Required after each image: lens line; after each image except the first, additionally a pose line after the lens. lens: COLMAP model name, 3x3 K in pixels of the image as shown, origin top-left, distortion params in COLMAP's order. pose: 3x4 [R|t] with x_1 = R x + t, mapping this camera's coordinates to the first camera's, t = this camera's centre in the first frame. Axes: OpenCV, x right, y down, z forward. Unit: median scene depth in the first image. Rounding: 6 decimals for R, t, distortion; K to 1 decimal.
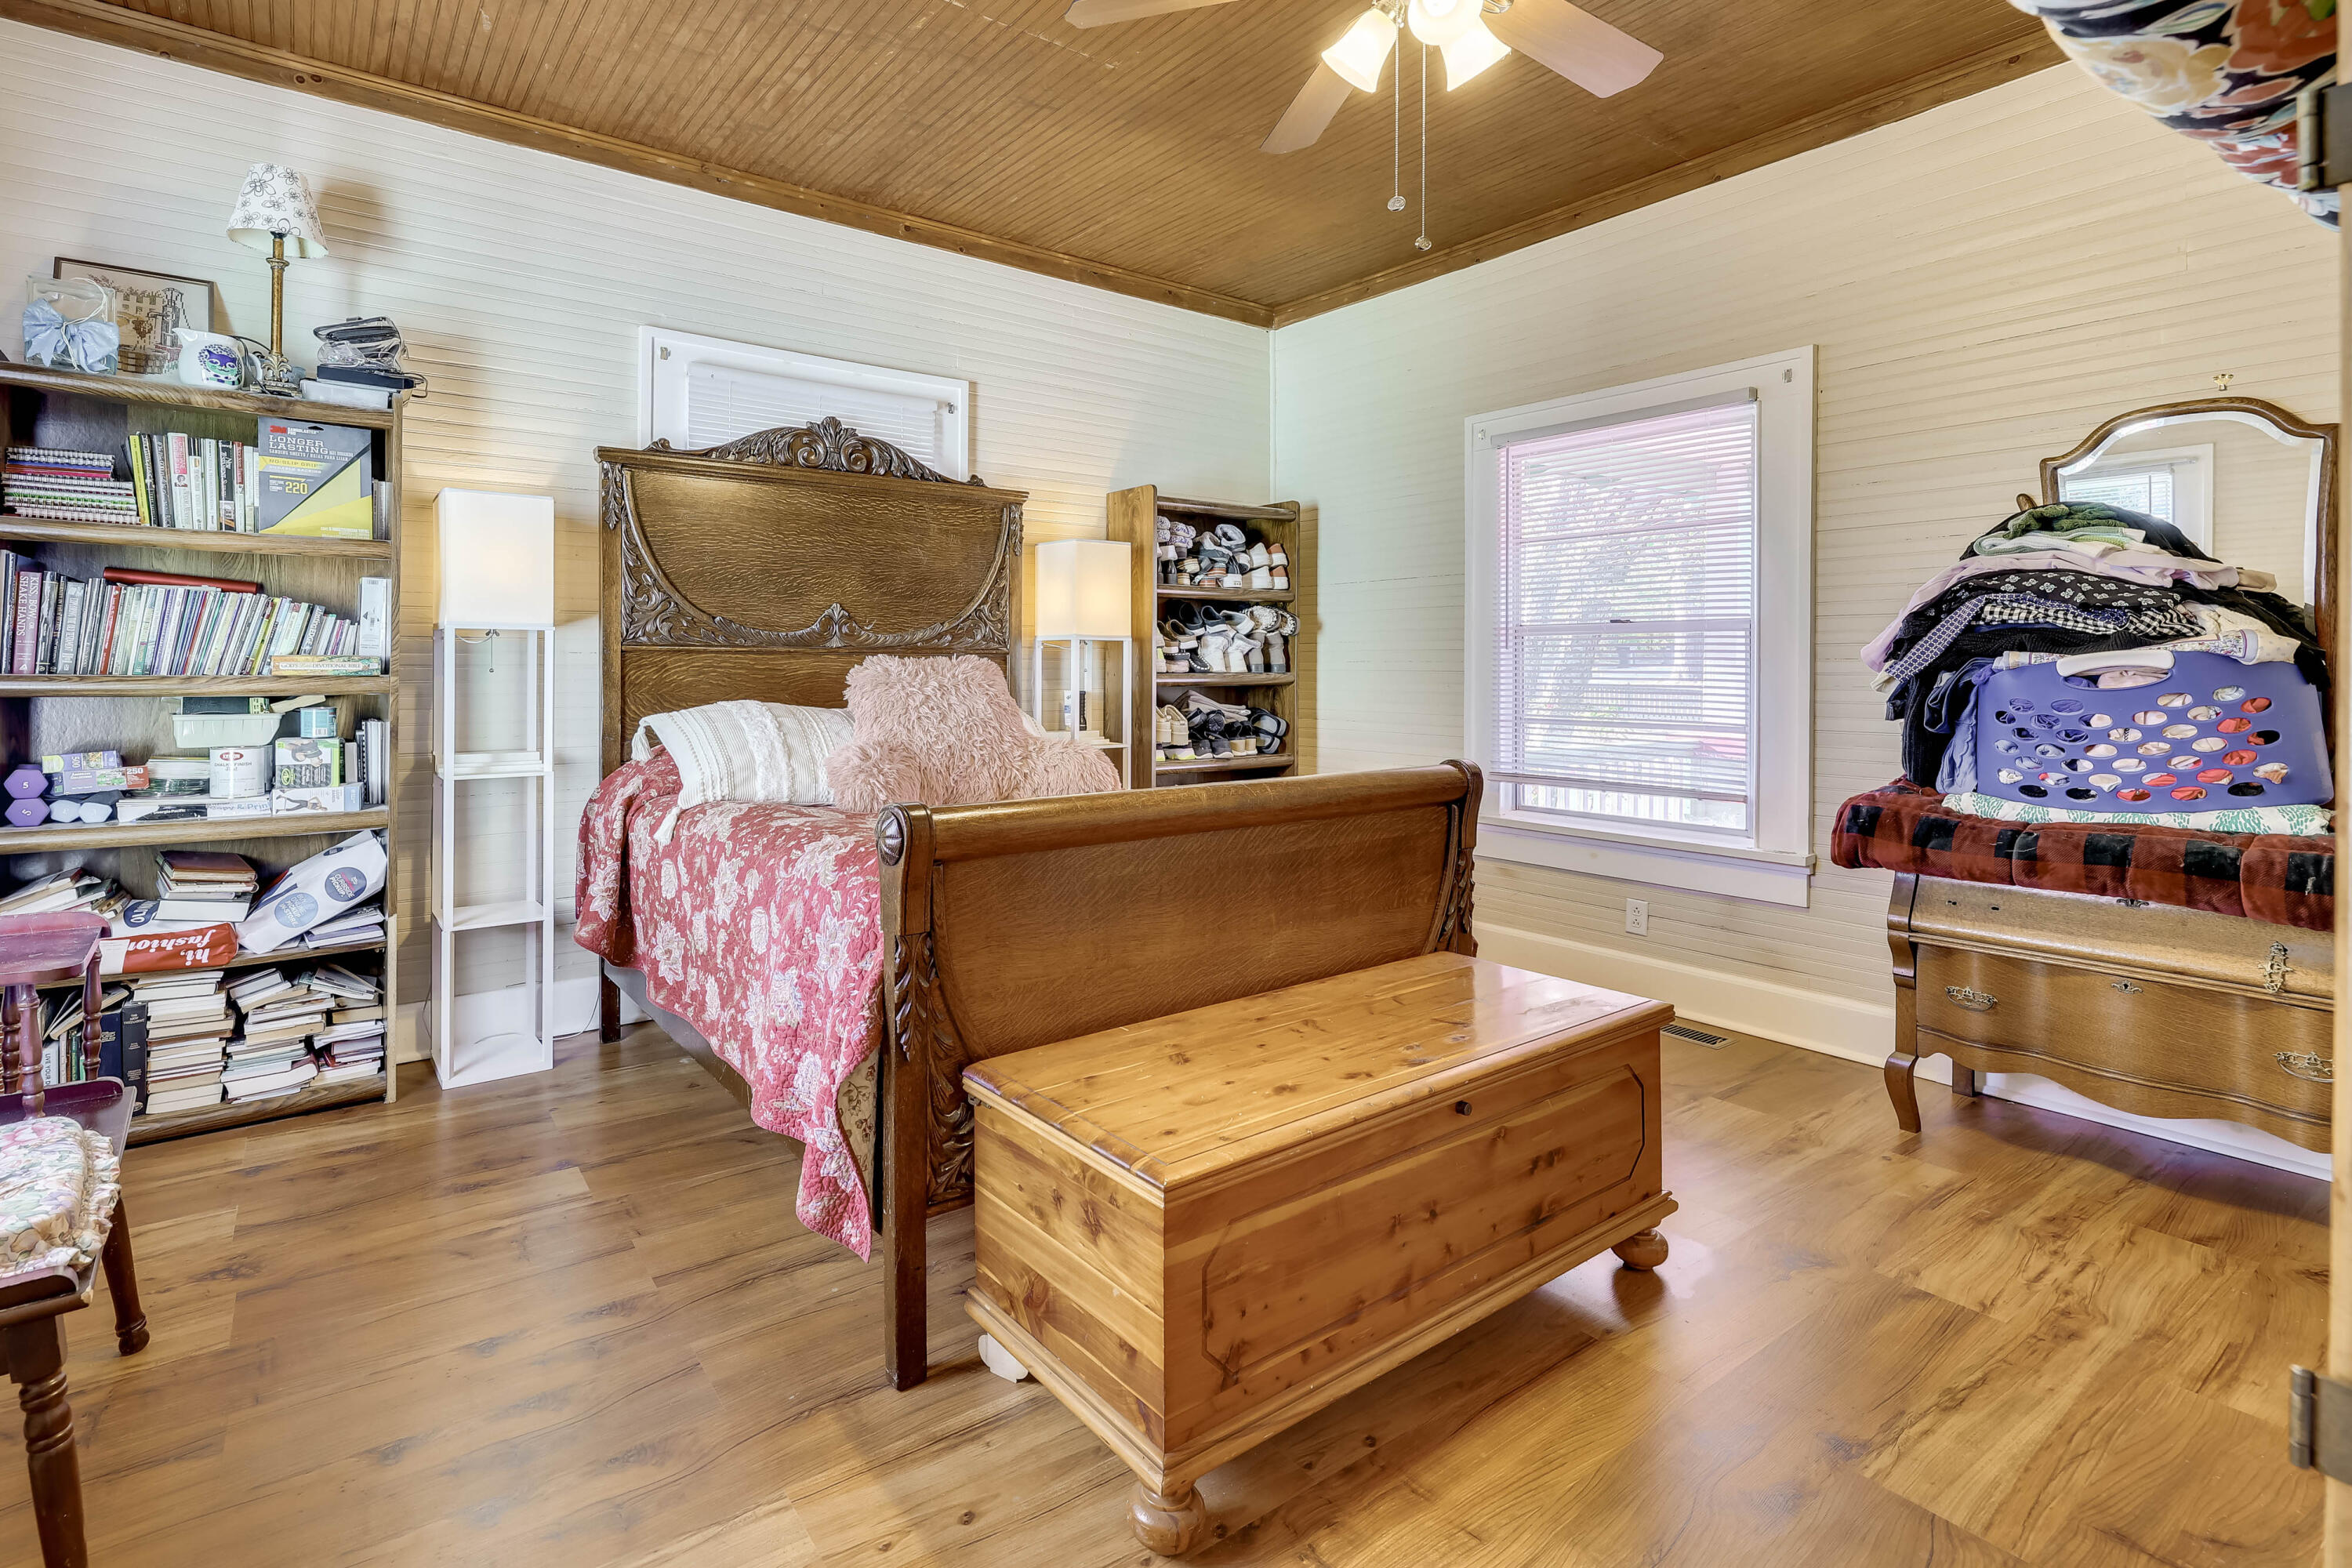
lens RADIAL K [[1138.9, 0, 1151.4], [0, 1138.9, 664.6], [0, 0, 1]] dist [-0.003704, -0.000123]
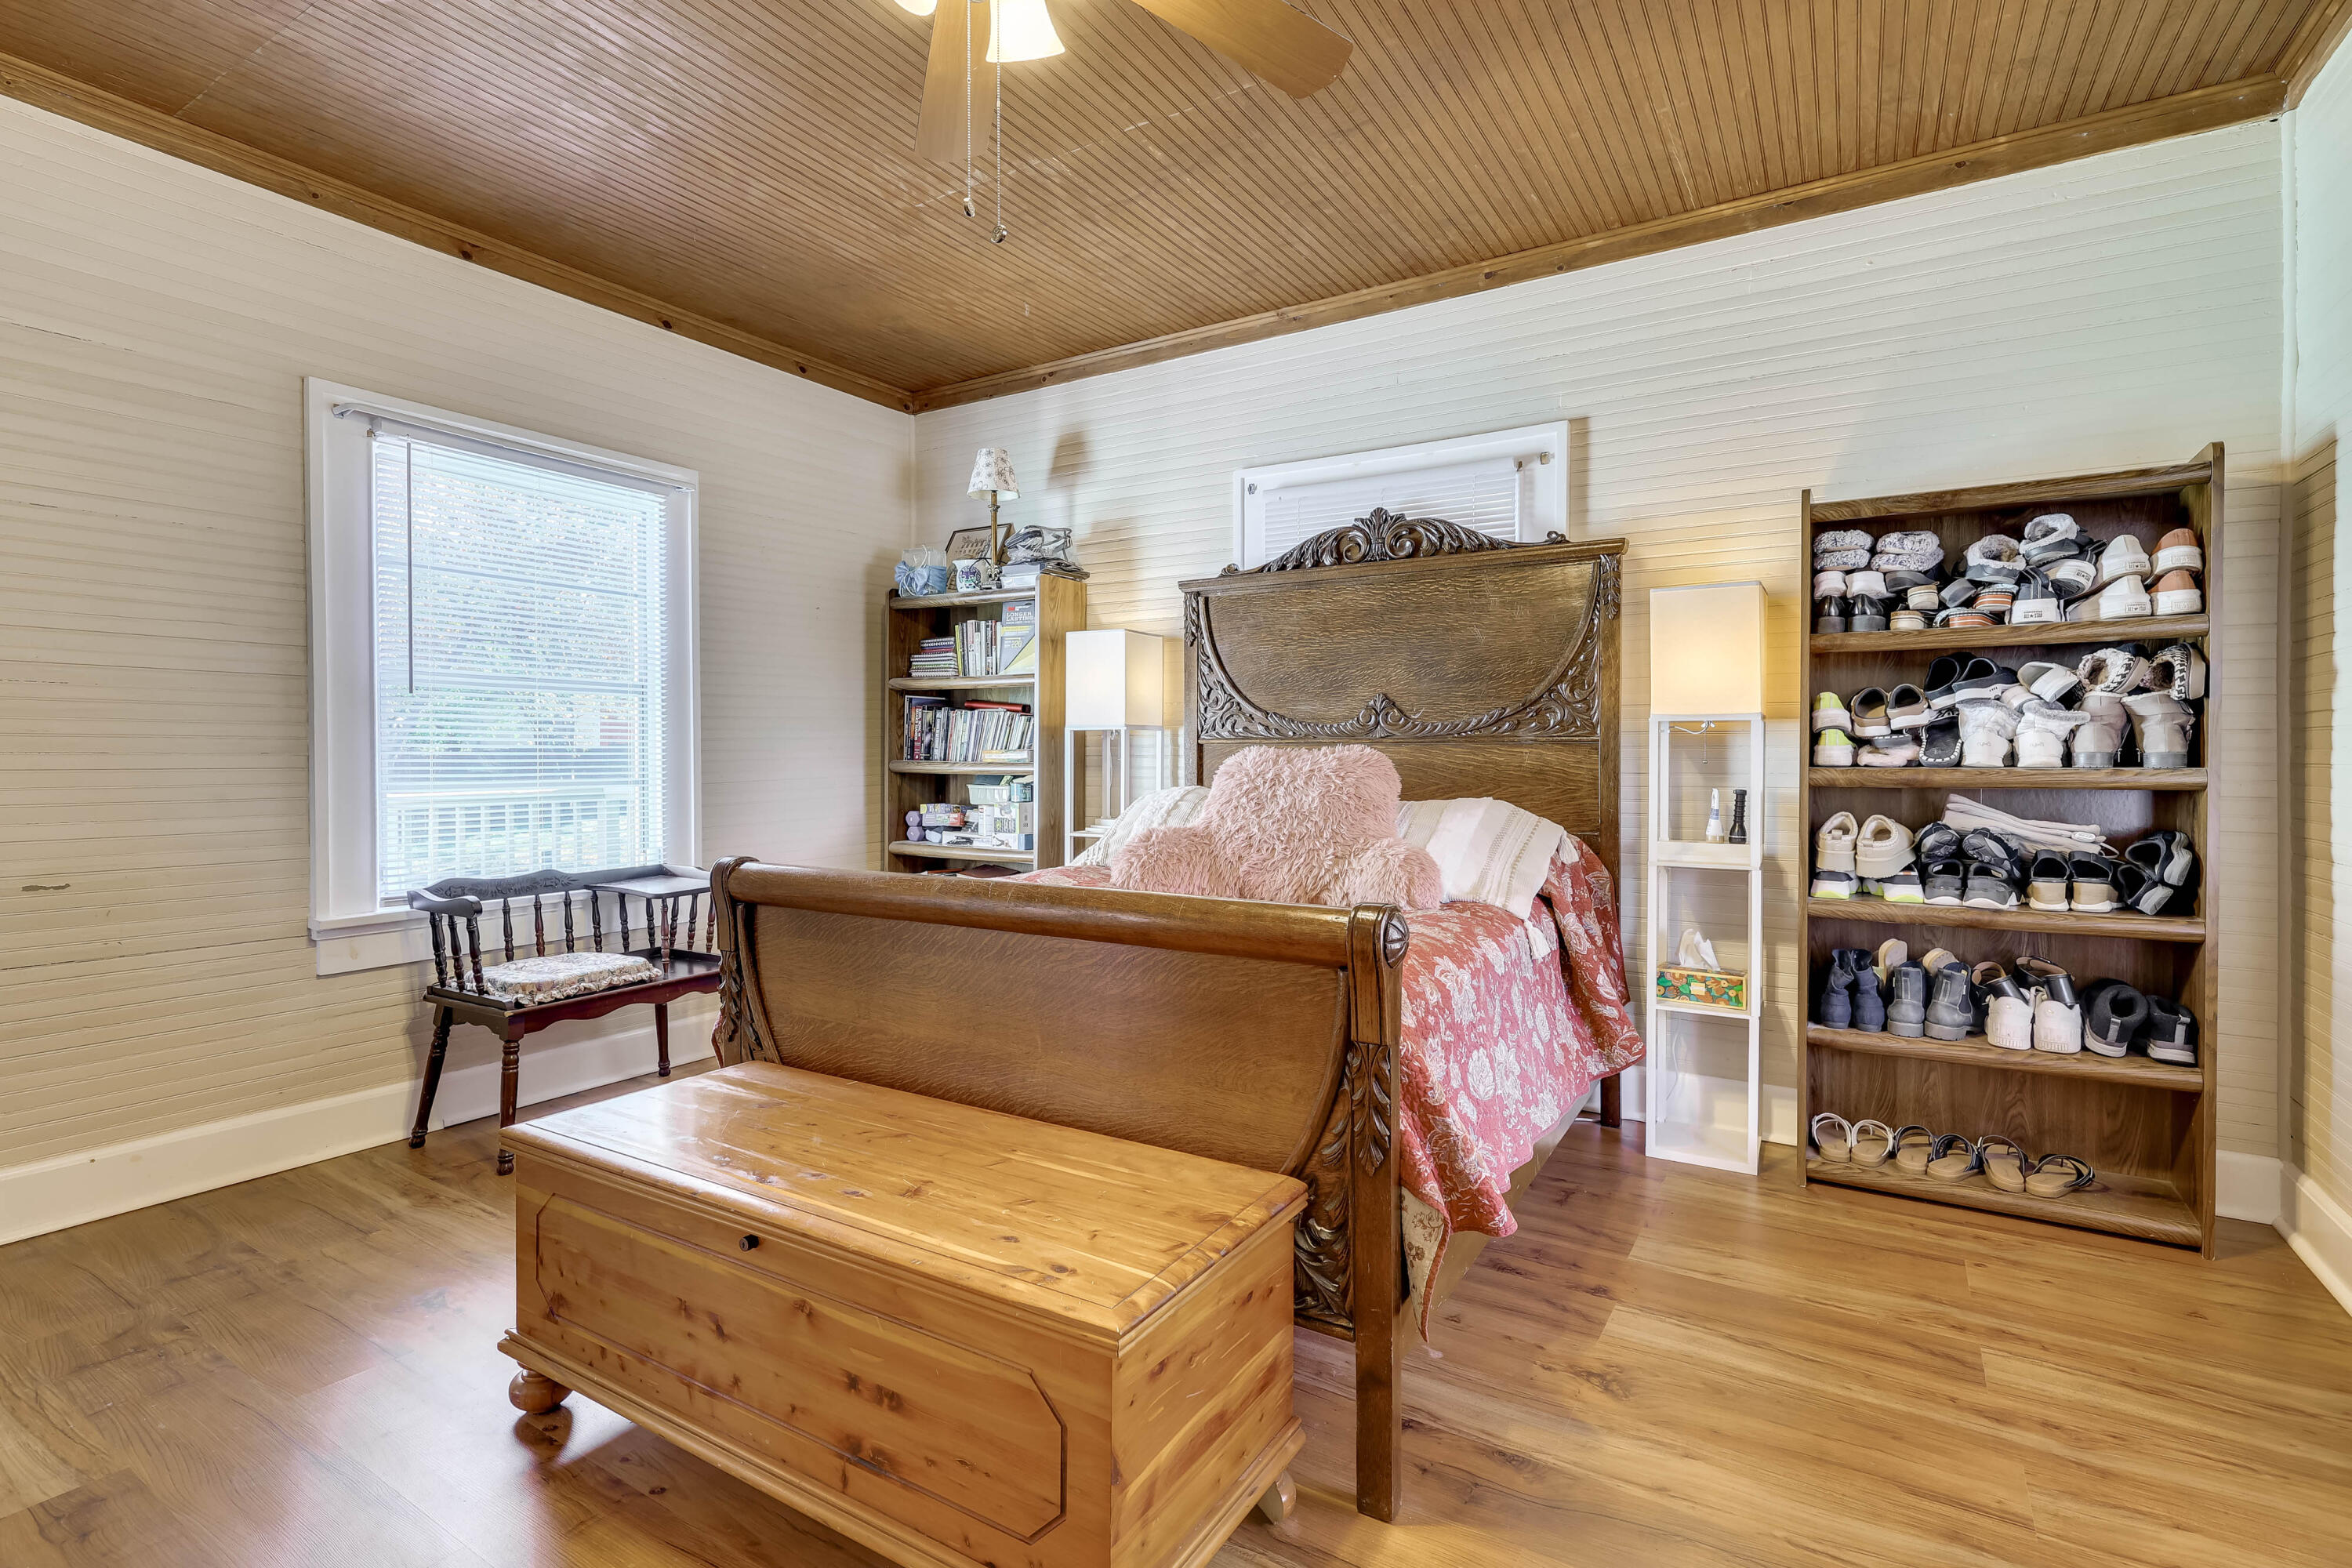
lens RADIAL K [[1113.7, 0, 1130.7], [0, 1113.7, 758.1], [0, 0, 1]] dist [0.000521, 0.000442]
pose [[0.343664, 0.002422, -0.939089, 0.499970], [0.002430, 0.999991, 0.003468, -0.000700], [0.939089, -0.003474, 0.343655, 0.402443]]
